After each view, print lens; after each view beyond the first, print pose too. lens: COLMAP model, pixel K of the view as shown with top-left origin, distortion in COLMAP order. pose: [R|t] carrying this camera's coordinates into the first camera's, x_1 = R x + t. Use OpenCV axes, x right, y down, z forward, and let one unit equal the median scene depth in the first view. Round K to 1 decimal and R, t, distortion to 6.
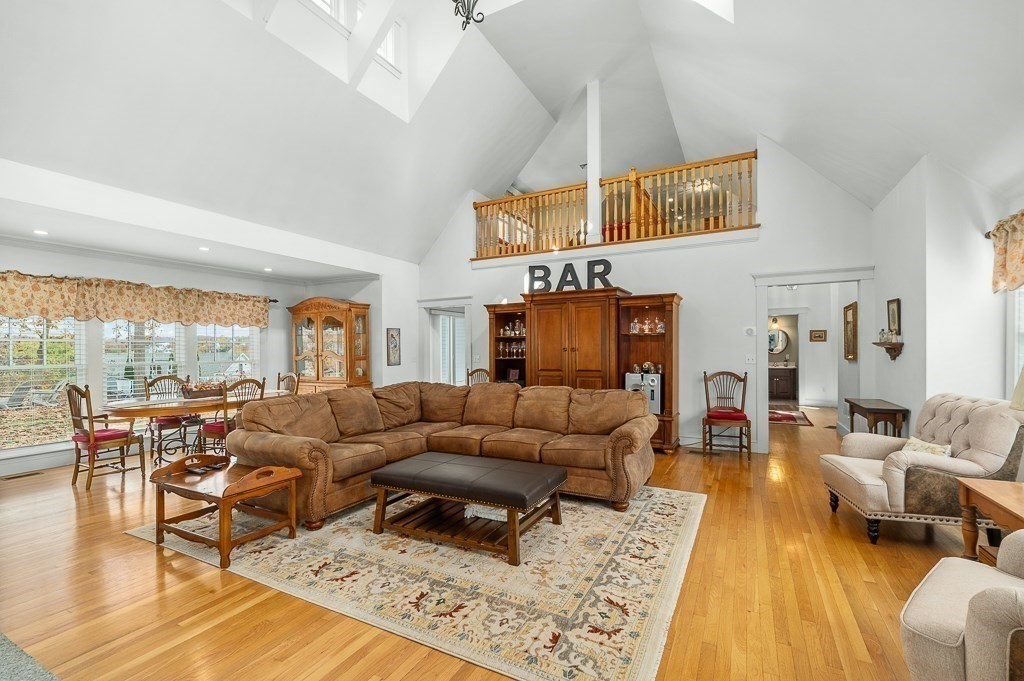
lens RADIAL K [[445.9, 0, 513.9], [0, 445.9, 358.9], [0, 0, 1]] dist [-0.000762, -0.000123]
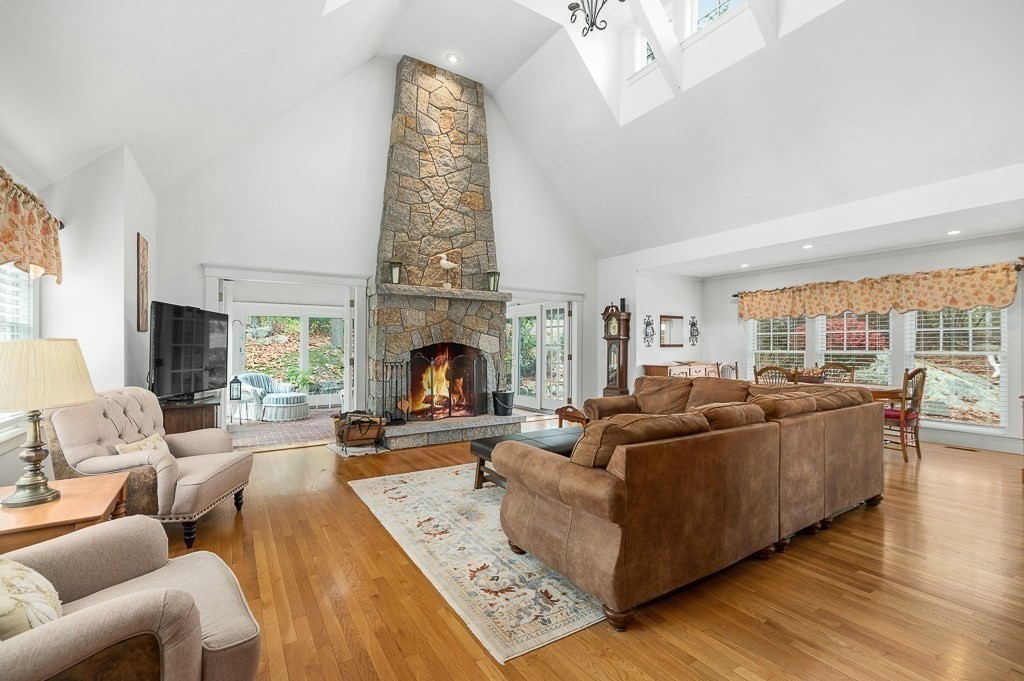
lens RADIAL K [[445.9, 0, 509.2], [0, 445.9, 342.6], [0, 0, 1]] dist [-0.000762, -0.000123]
pose [[-0.507705, -0.000056, -0.861531, 0.656067], [-0.013131, 0.999884, 0.007674, -0.011938], [0.861431, 0.015209, -0.507647, 0.997363]]
